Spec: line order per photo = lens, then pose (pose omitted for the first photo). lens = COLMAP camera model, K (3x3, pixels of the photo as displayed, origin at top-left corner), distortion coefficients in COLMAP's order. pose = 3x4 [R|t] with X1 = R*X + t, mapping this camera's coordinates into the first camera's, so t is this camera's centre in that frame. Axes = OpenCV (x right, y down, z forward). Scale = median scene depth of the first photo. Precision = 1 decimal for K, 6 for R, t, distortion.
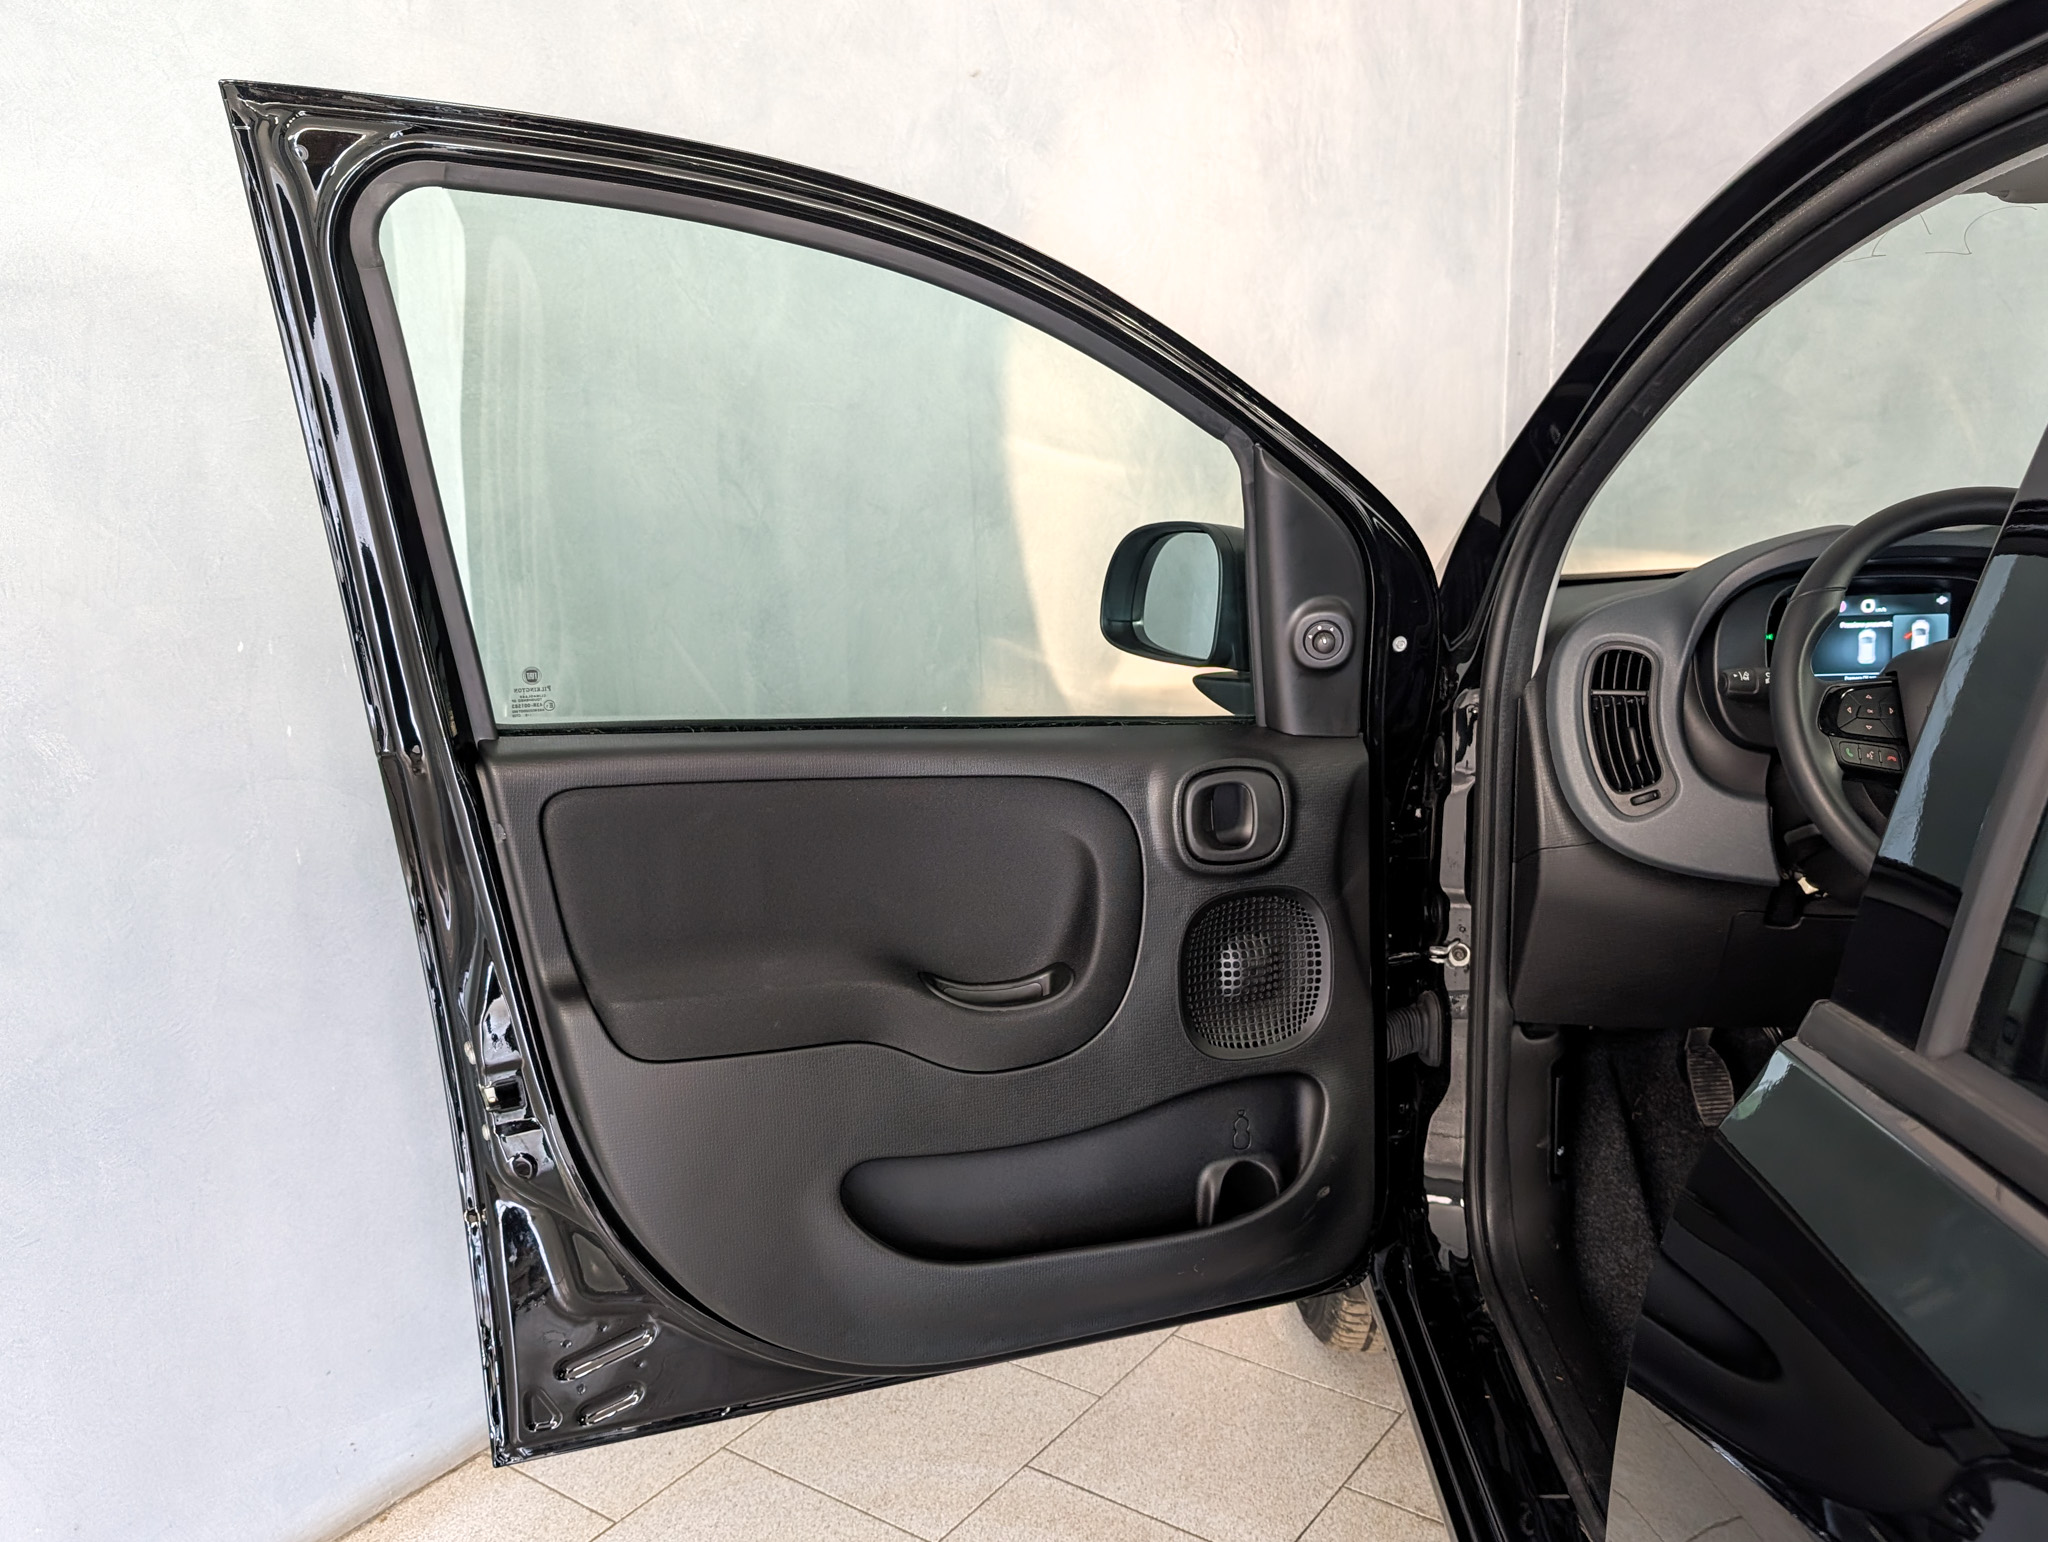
lens RADIAL K [[1766.4, 0, 1059.9], [0, 1766.4, 803.5], [0, 0, 1]] dist [0.001567, -0.012007]
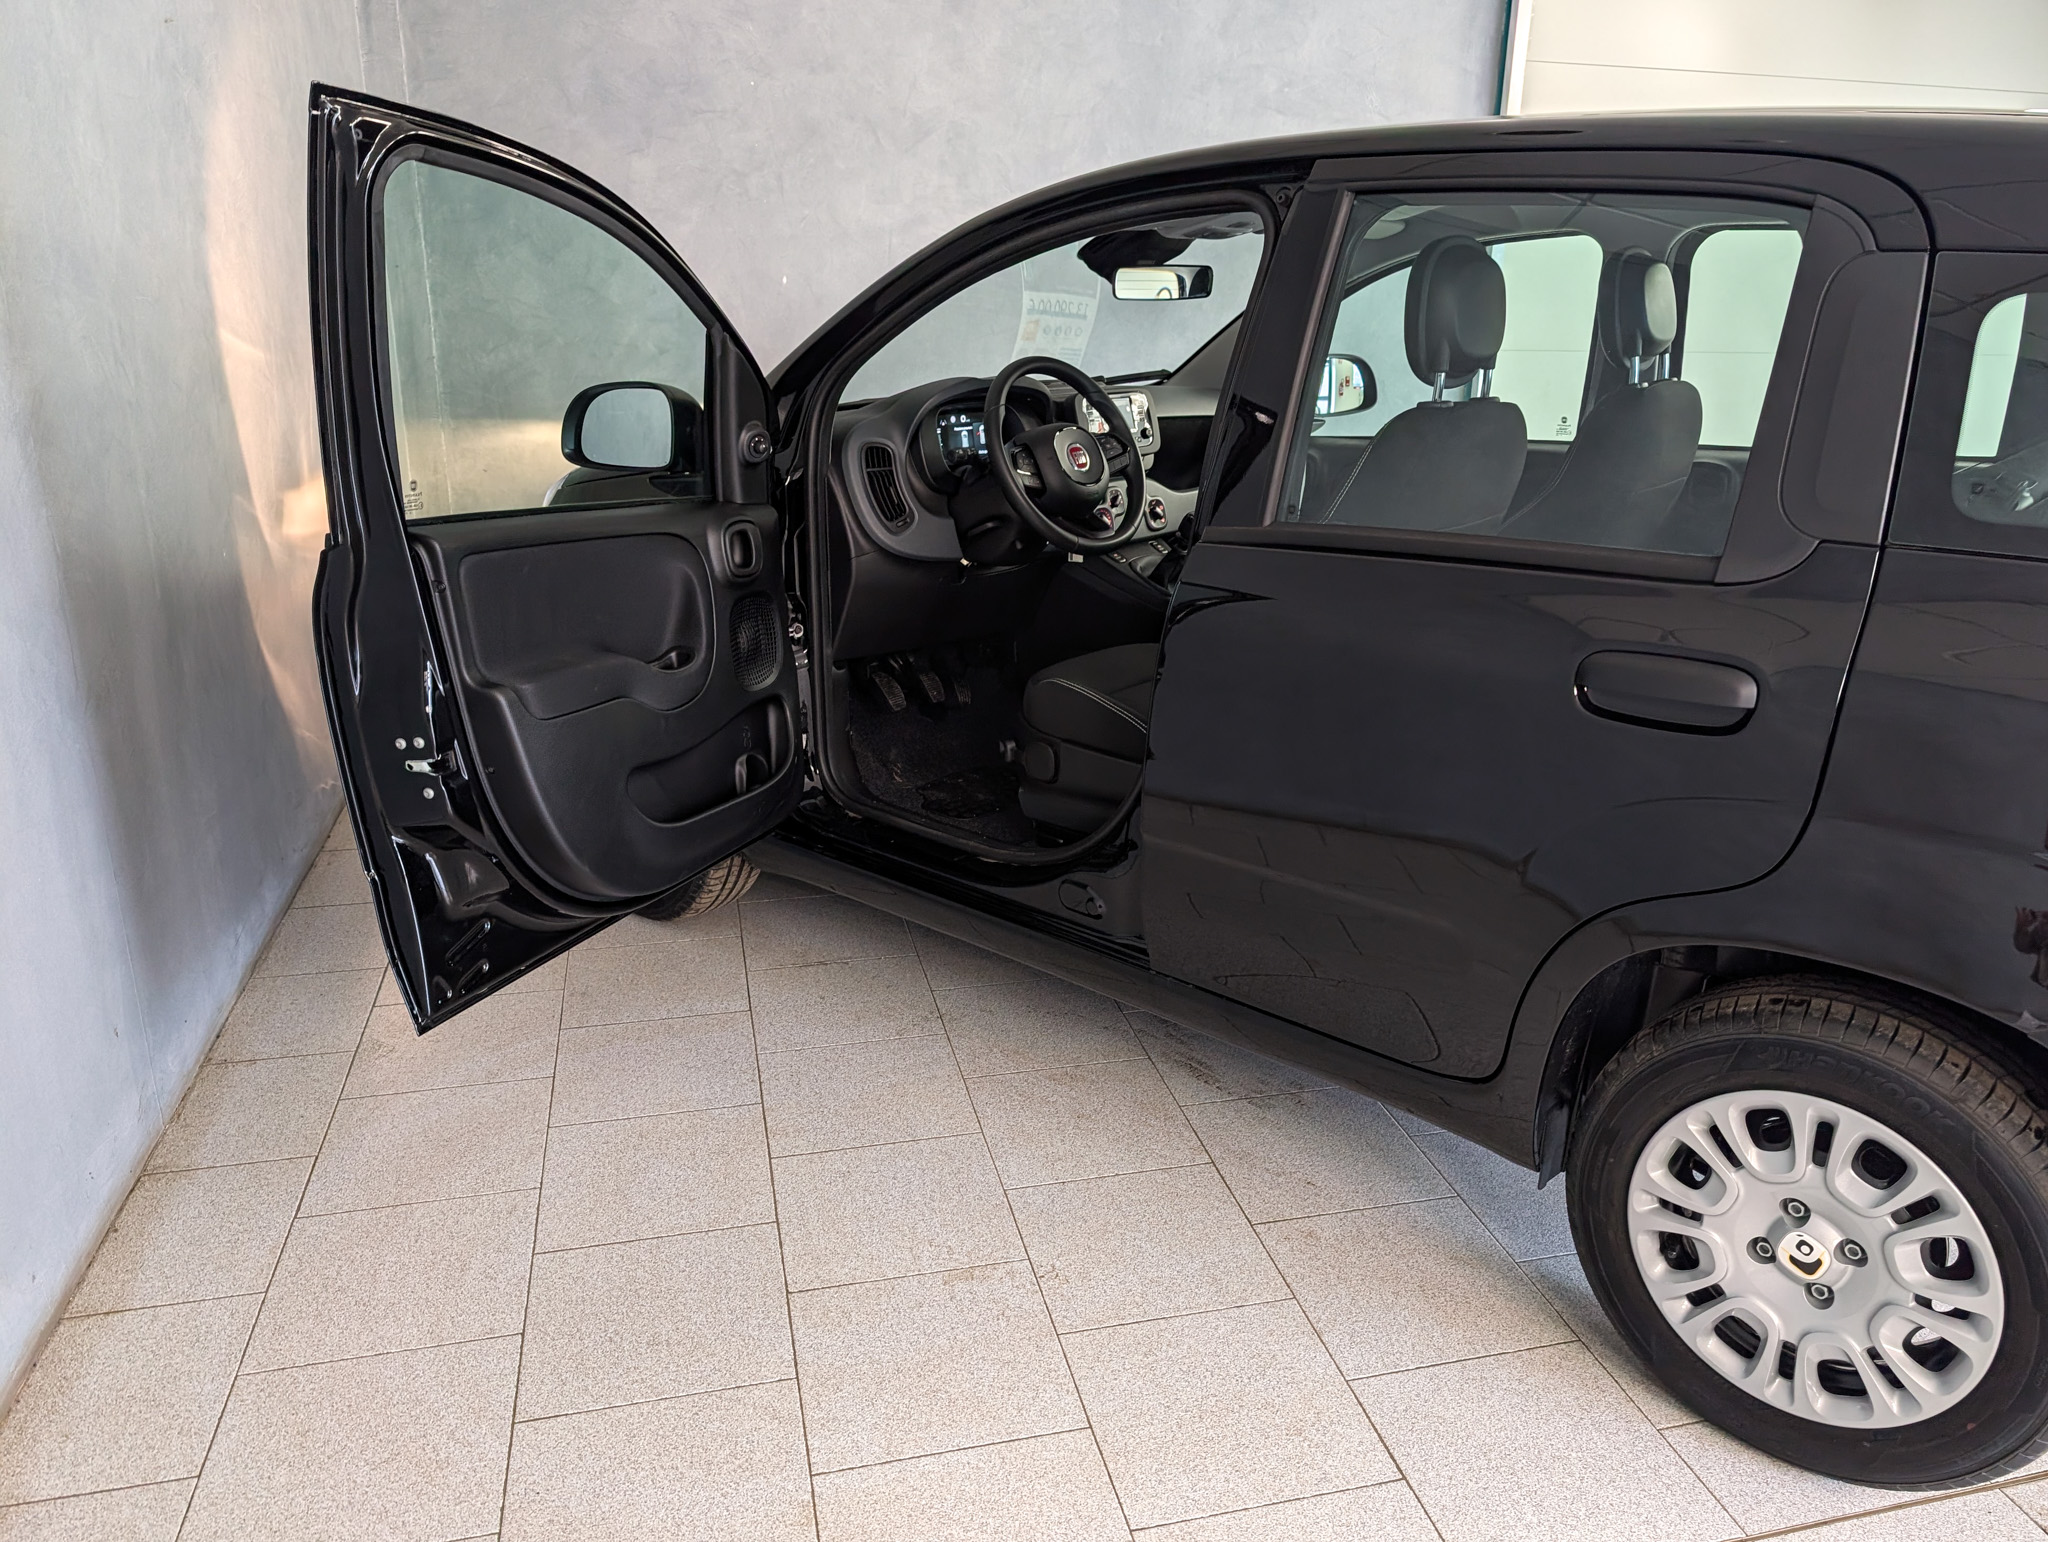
lens RADIAL K [[1535.5, 0, 1112.6], [0, 1535.5, 805.1], [0, 0, 1]] dist [-0.000095, 0.001901]
pose [[0.636948, -0.218845, 0.739192, -0.826331], [0.150517, 0.975710, 0.159170, 0.065438], [-0.756070, 0.009878, 0.654416, -0.272829]]
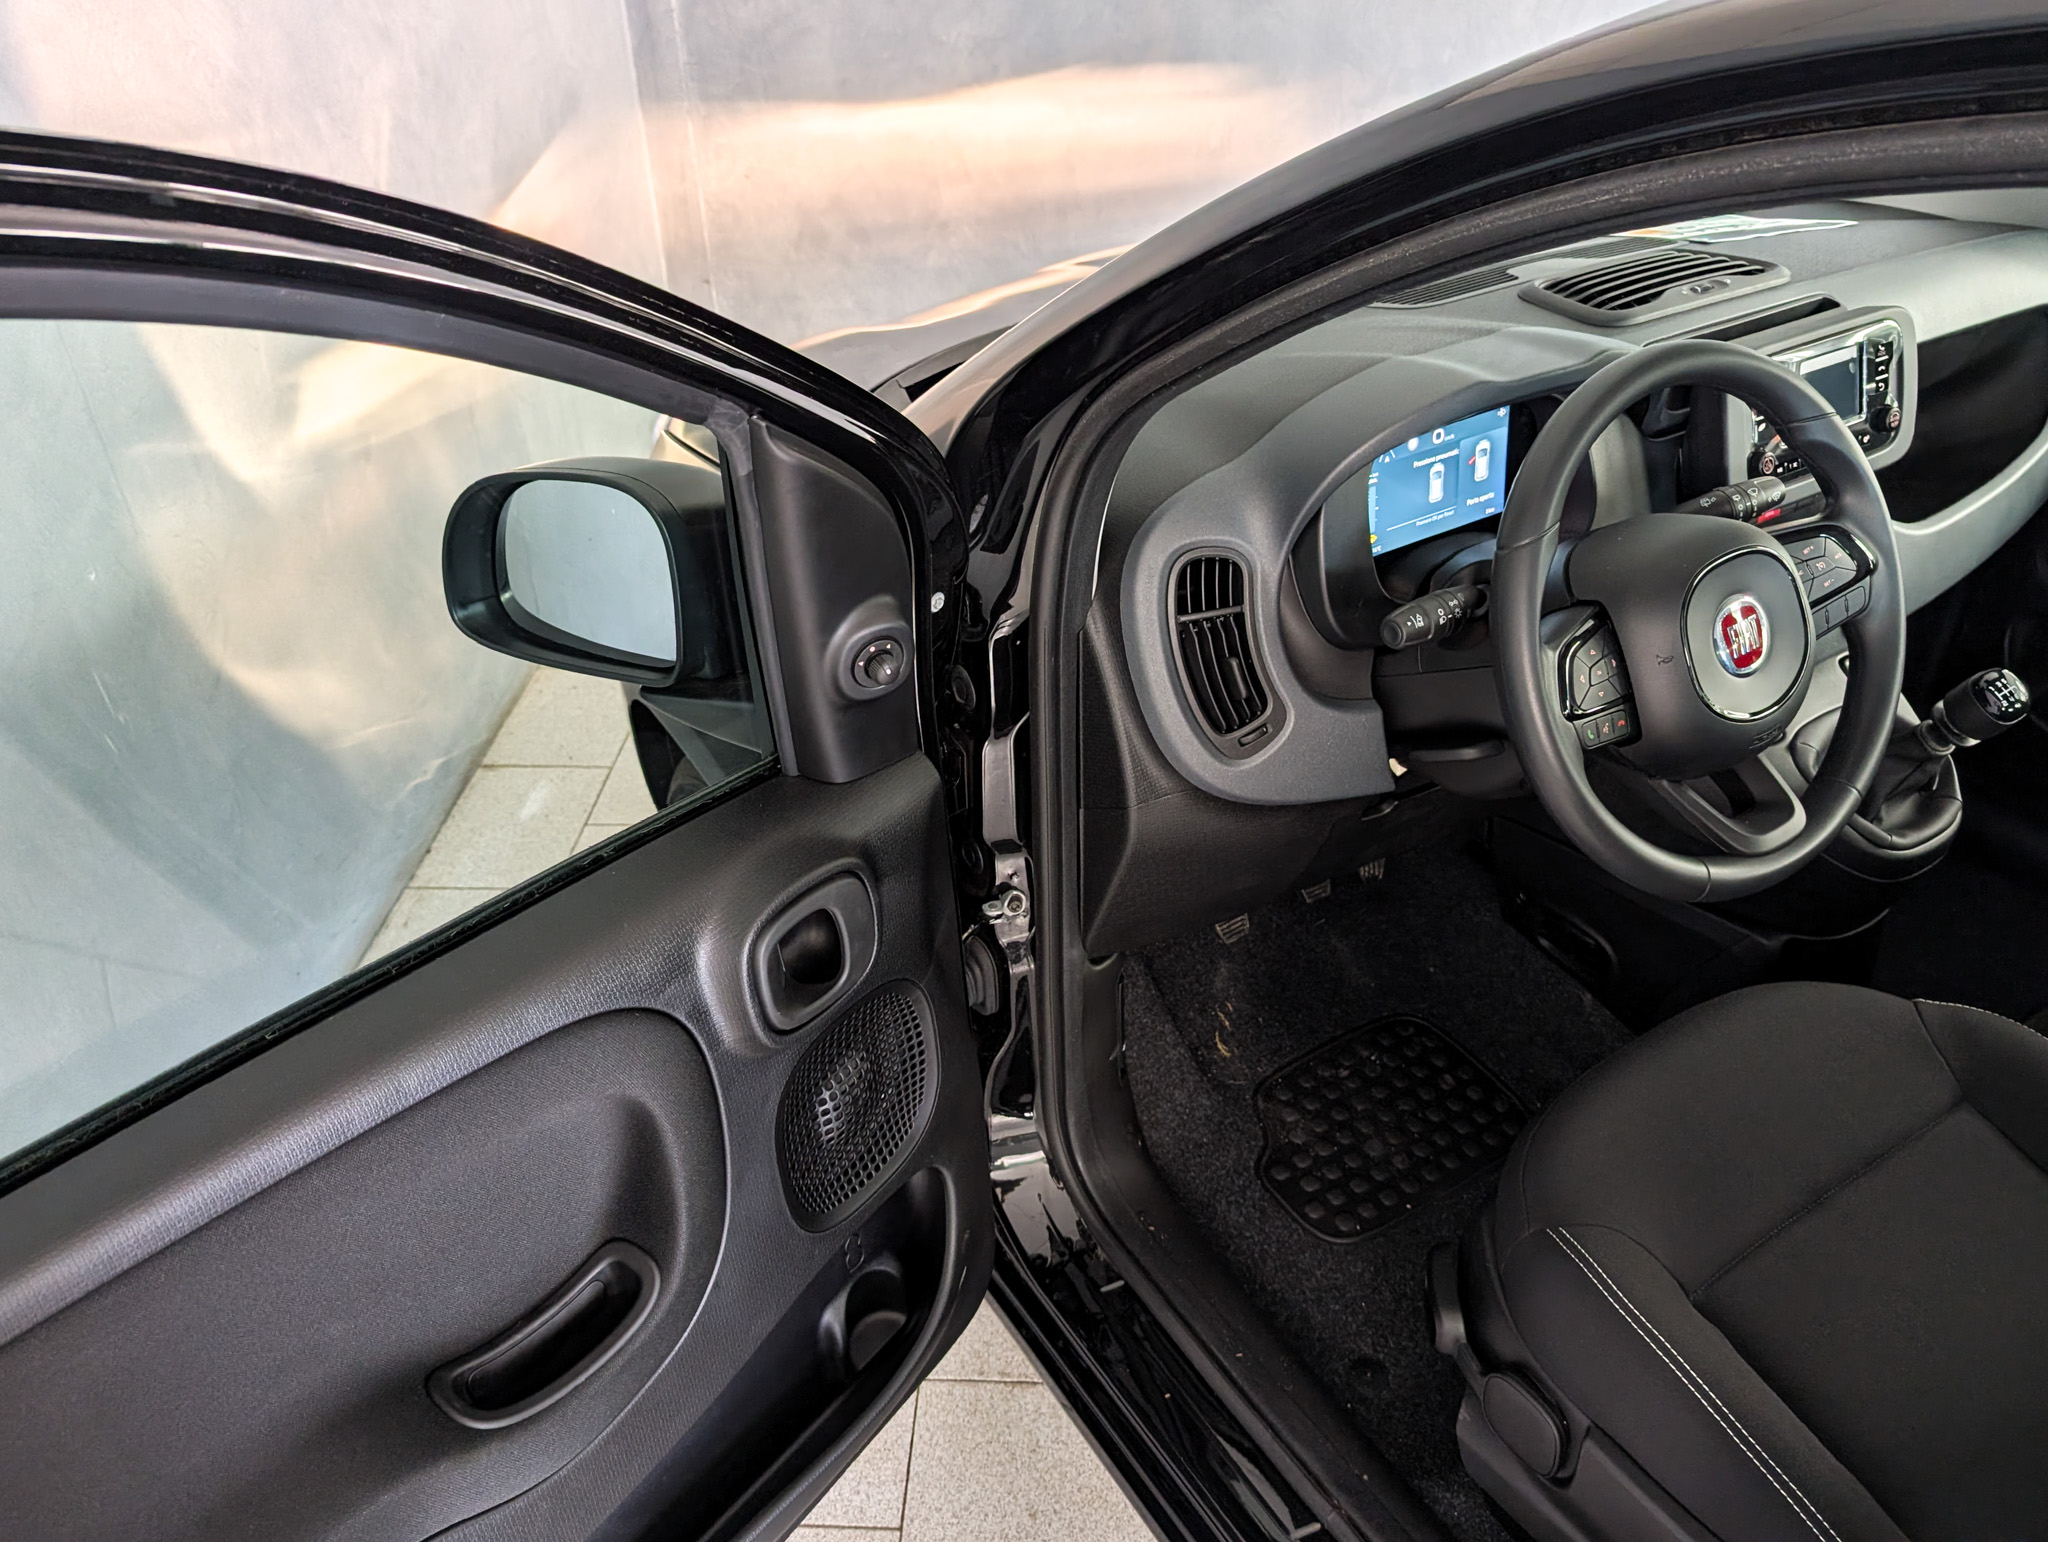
lens RADIAL K [[1542.2, 0, 1024.0], [0, 1542.2, 771.0], [0, 0, 1]] dist [0.003162, 0.004782]
pose [[0.850727, -0.296069, 0.434289, -0.070021], [0.135247, 0.921744, 0.363450, -0.256544], [-0.507910, -0.250460, 0.824195, 0.460289]]
